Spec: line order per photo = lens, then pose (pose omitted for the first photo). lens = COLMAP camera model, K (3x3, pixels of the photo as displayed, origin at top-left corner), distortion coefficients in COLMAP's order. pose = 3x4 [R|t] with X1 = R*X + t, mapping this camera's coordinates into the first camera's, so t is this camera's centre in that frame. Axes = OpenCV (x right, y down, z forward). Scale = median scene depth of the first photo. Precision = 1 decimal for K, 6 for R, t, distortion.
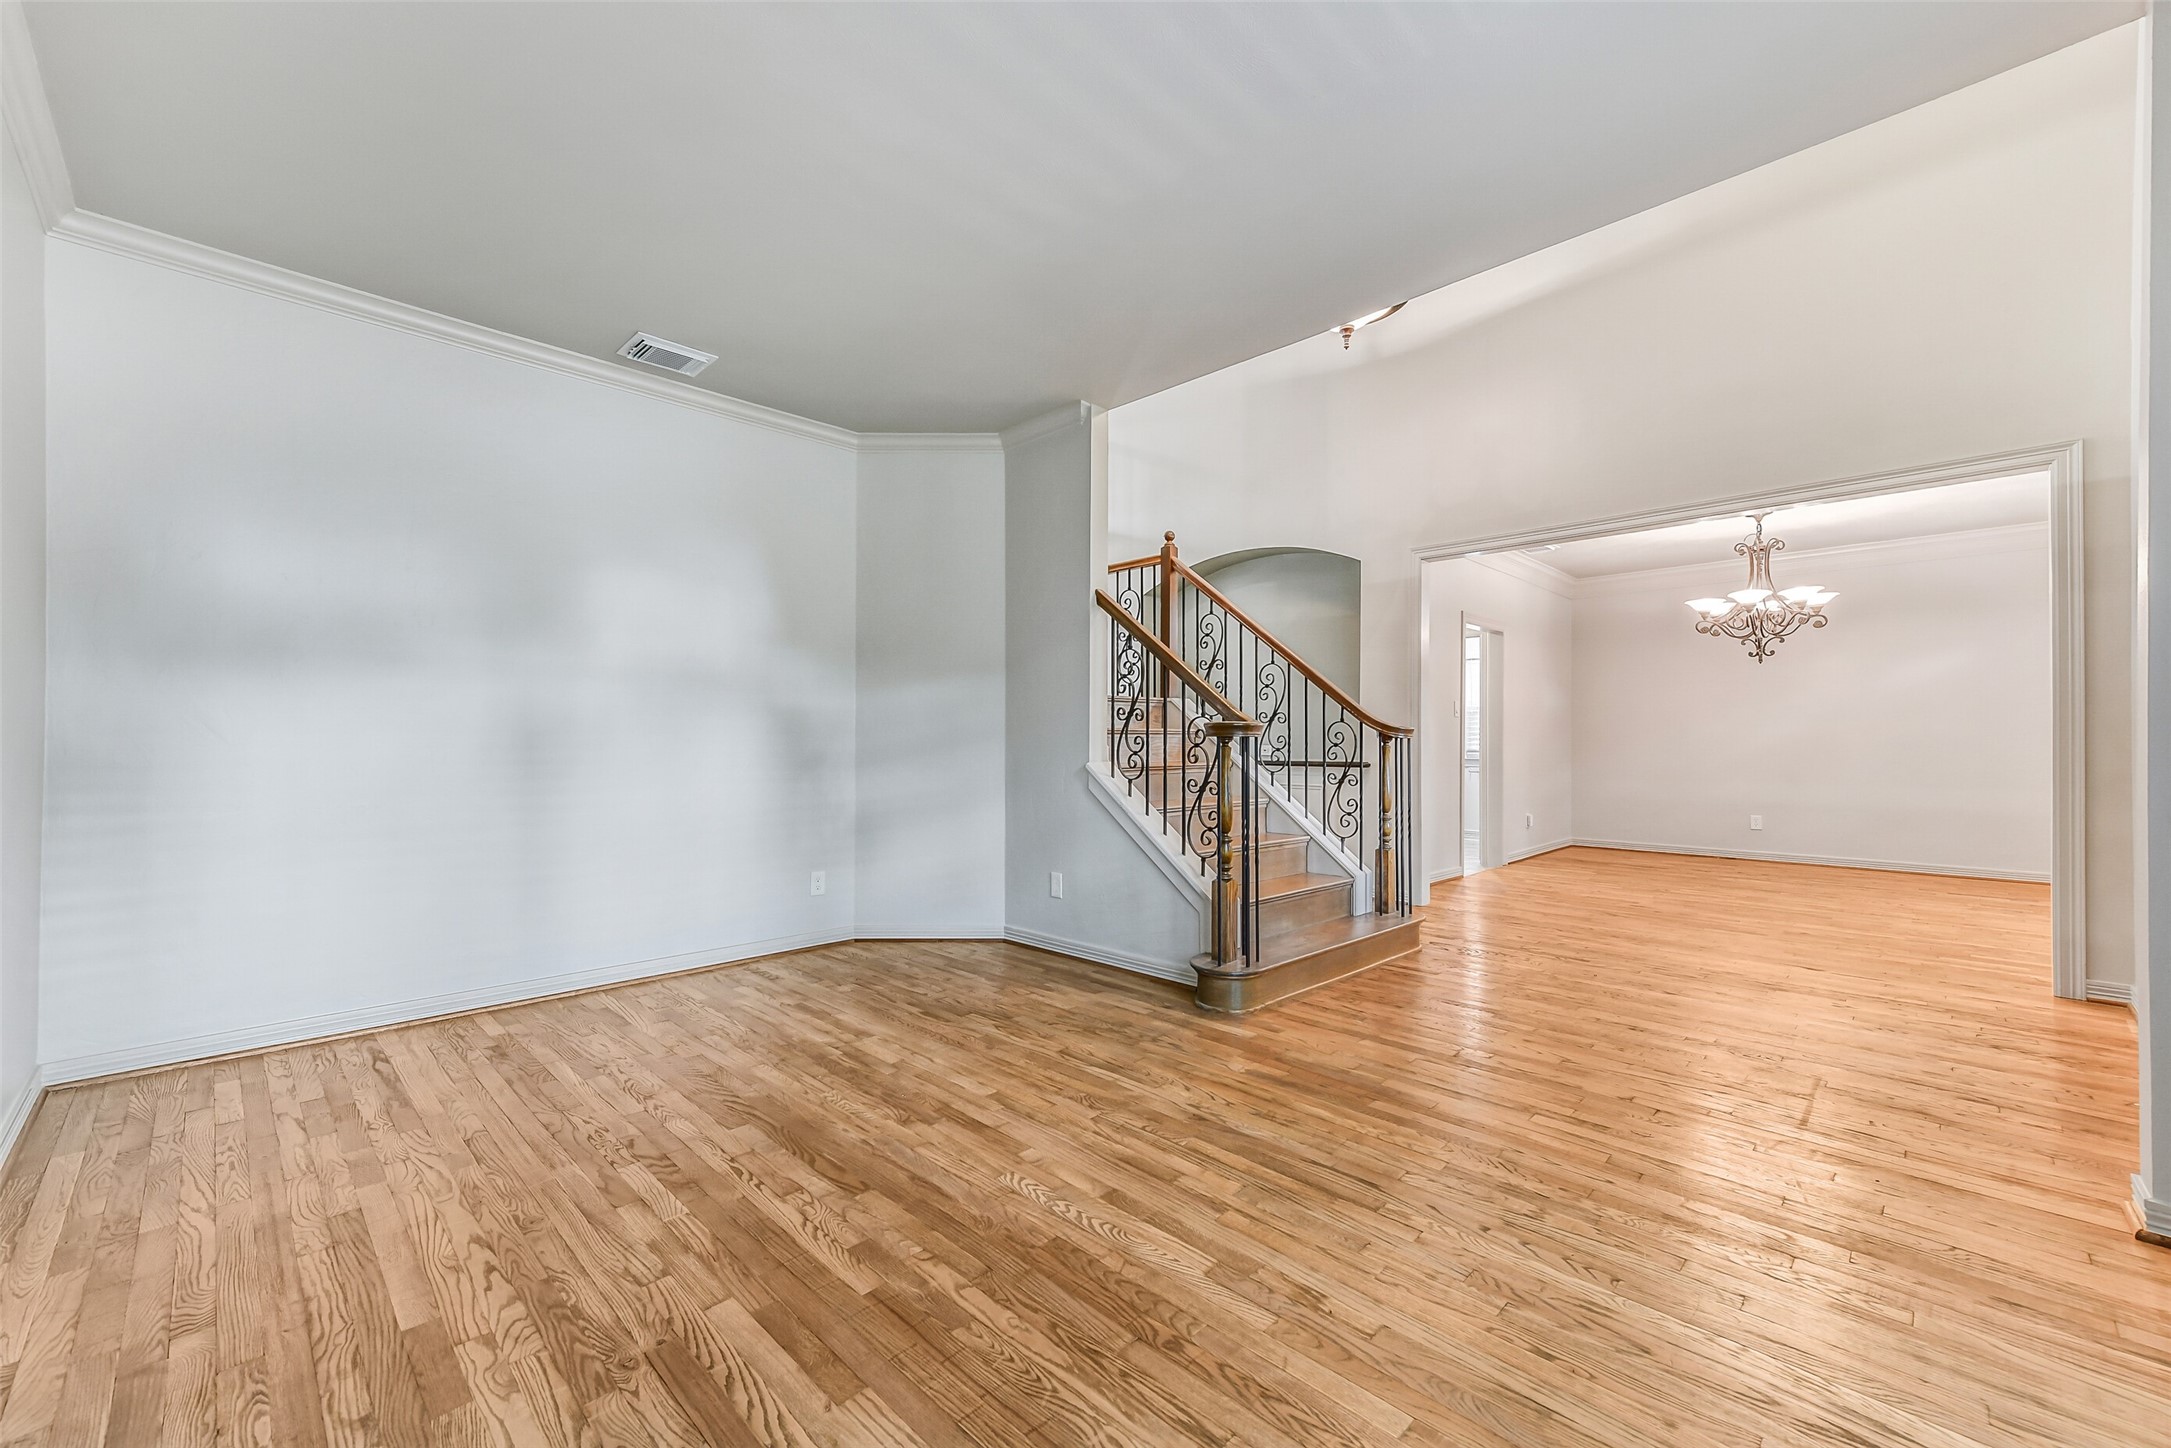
lens RADIAL K [[866.2, 0, 1088.3], [0, 866.2, 716.2], [0, 0, 1]] dist [0.015966, -0.000195]
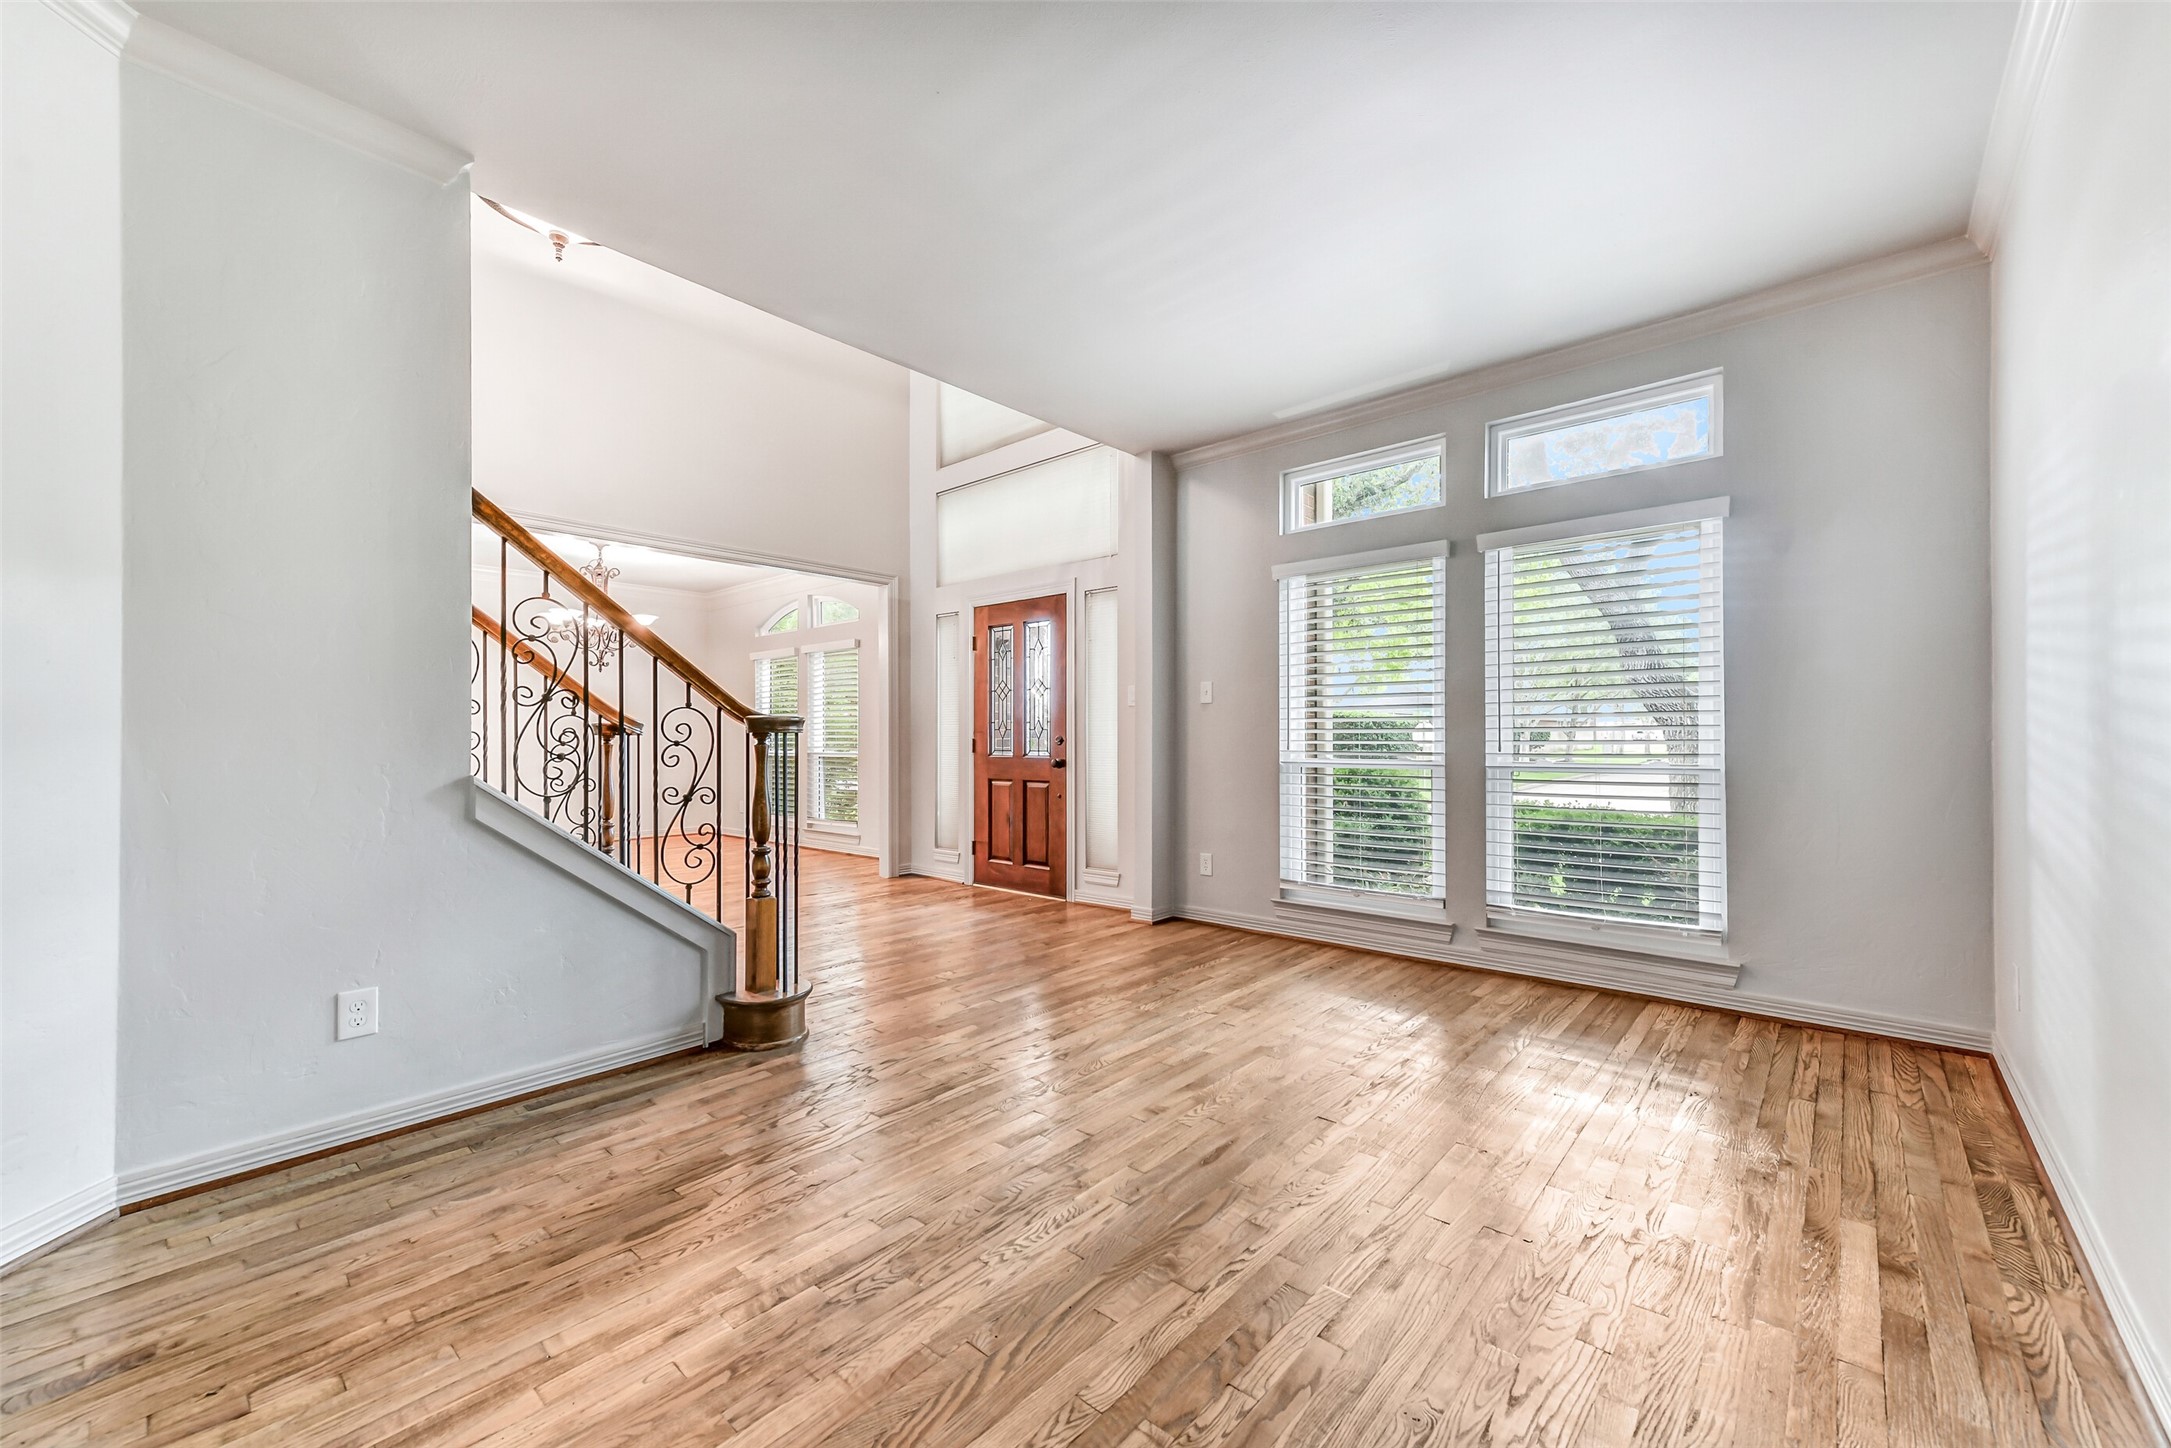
lens RADIAL K [[866.2, 0, 1088.3], [0, 866.2, 716.2], [0, 0, 1]] dist [0.015966, -0.000195]
pose [[-0.064706, 0.022876, 0.997642, -0.718406], [-0.023609, 0.999422, -0.024448, 0.020196], [-0.997625, -0.025135, -0.064129, 0.713360]]
